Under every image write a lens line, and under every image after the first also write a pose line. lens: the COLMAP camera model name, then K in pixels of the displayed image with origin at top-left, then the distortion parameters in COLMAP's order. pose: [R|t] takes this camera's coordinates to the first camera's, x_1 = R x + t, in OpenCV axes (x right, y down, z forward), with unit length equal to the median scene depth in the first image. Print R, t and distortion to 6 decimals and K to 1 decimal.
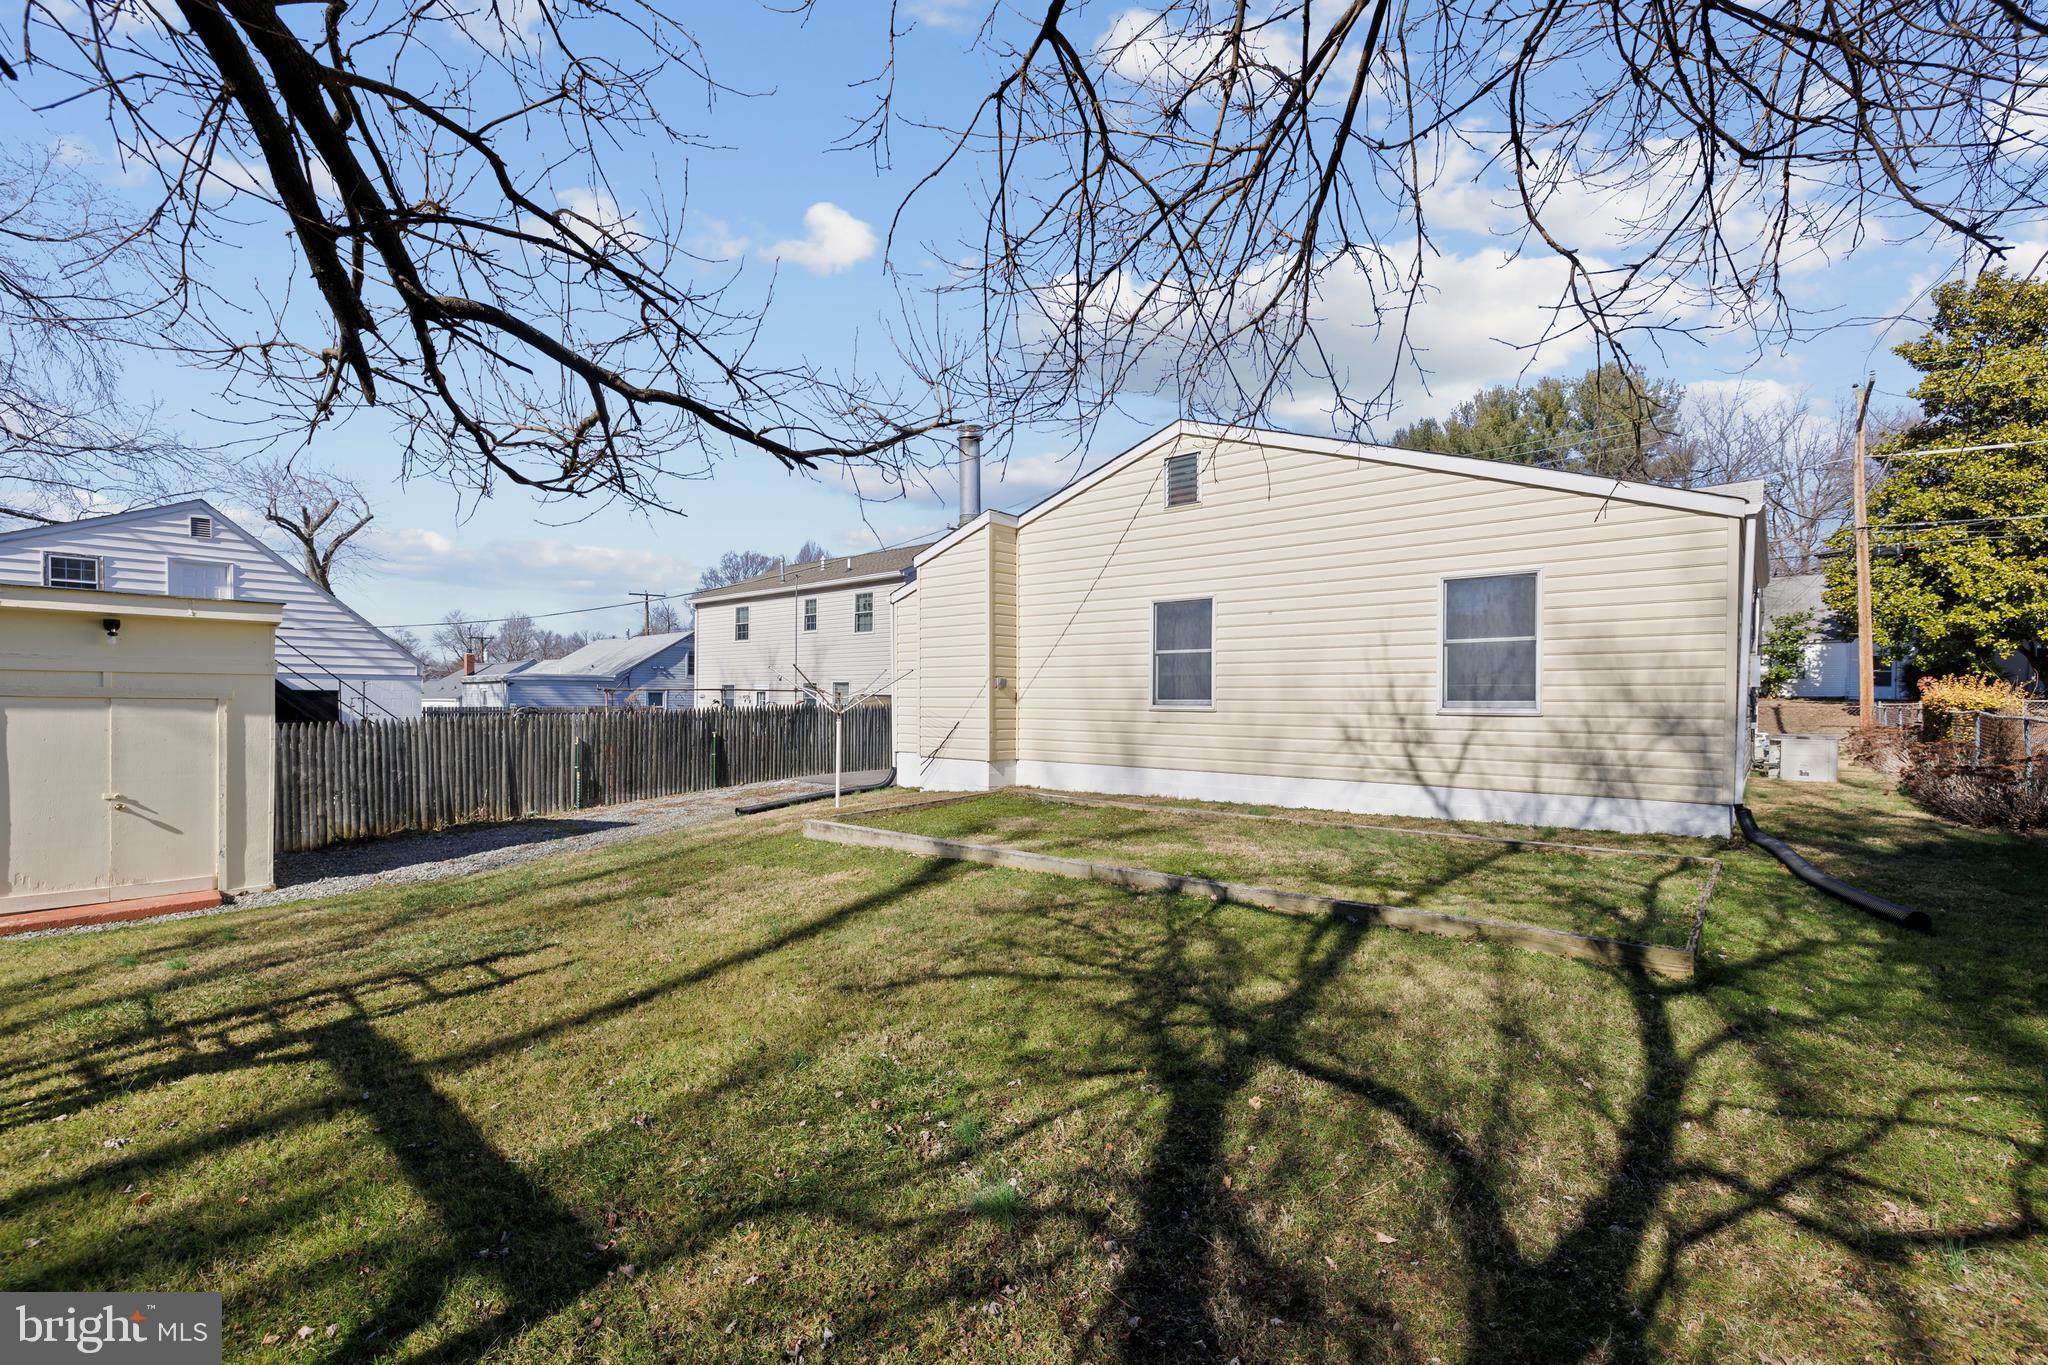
lens RADIAL K [[866.0, 0, 1044.9], [0, 866.0, 696.5], [0, 0, 1]] dist [-0.002768, 0.000408]
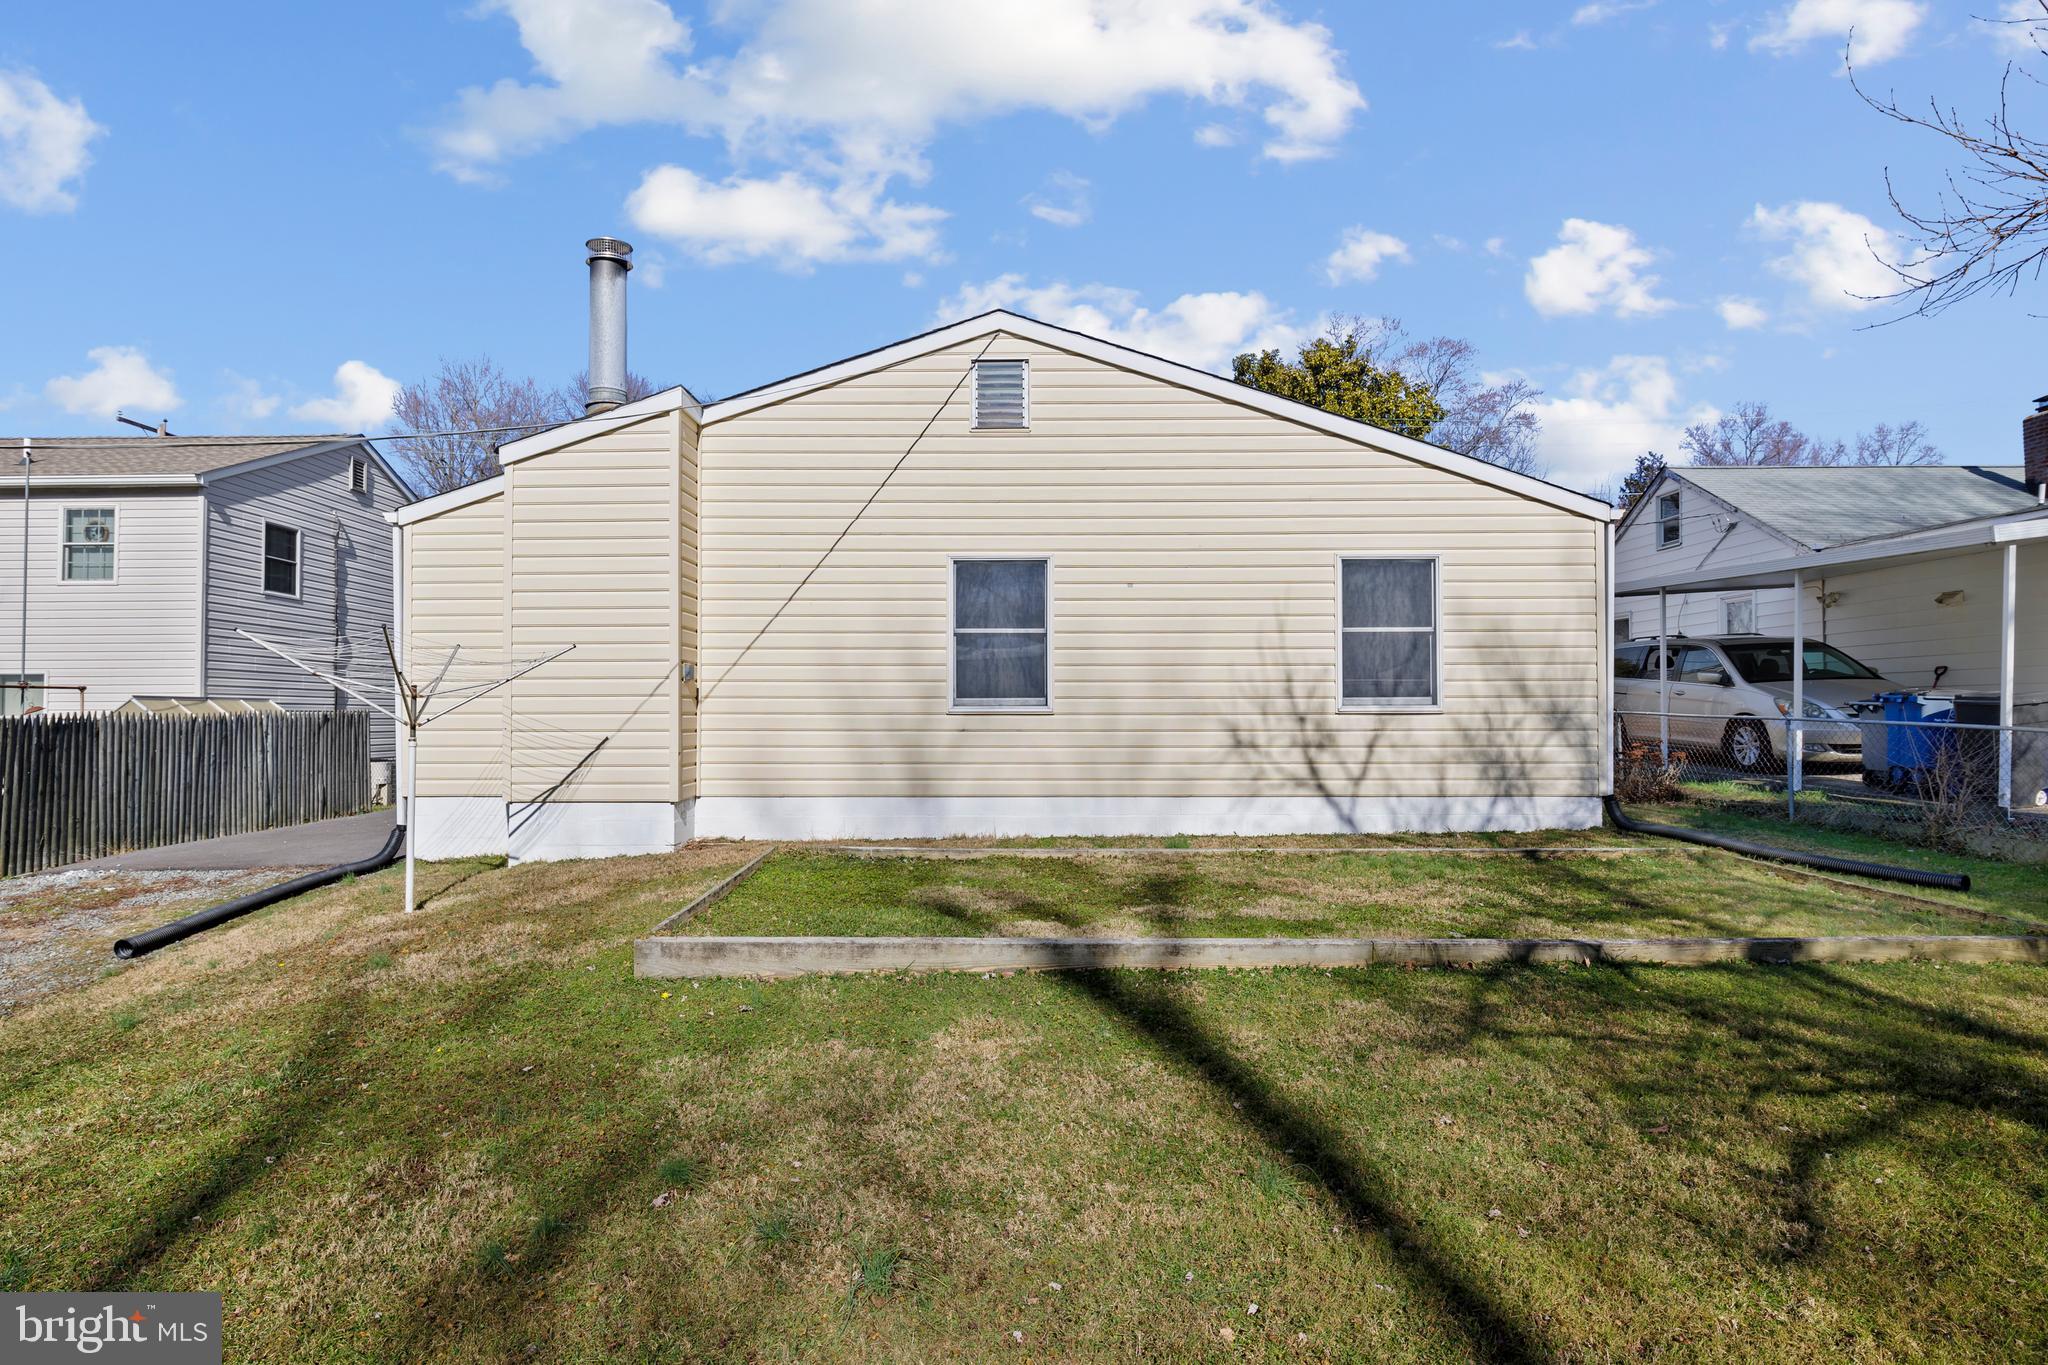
lens RADIAL K [[1048.7, 0, 1016.0], [0, 1048.7, 677.3], [0, 0, 1]] dist [-0.011964, 0.002026]
pose [[0.779376, 0.011963, 0.626442, -0.449281], [0.003537, 0.999718, -0.023492, 0.008133], [-0.626547, 0.020525, 0.779114, 0.379212]]
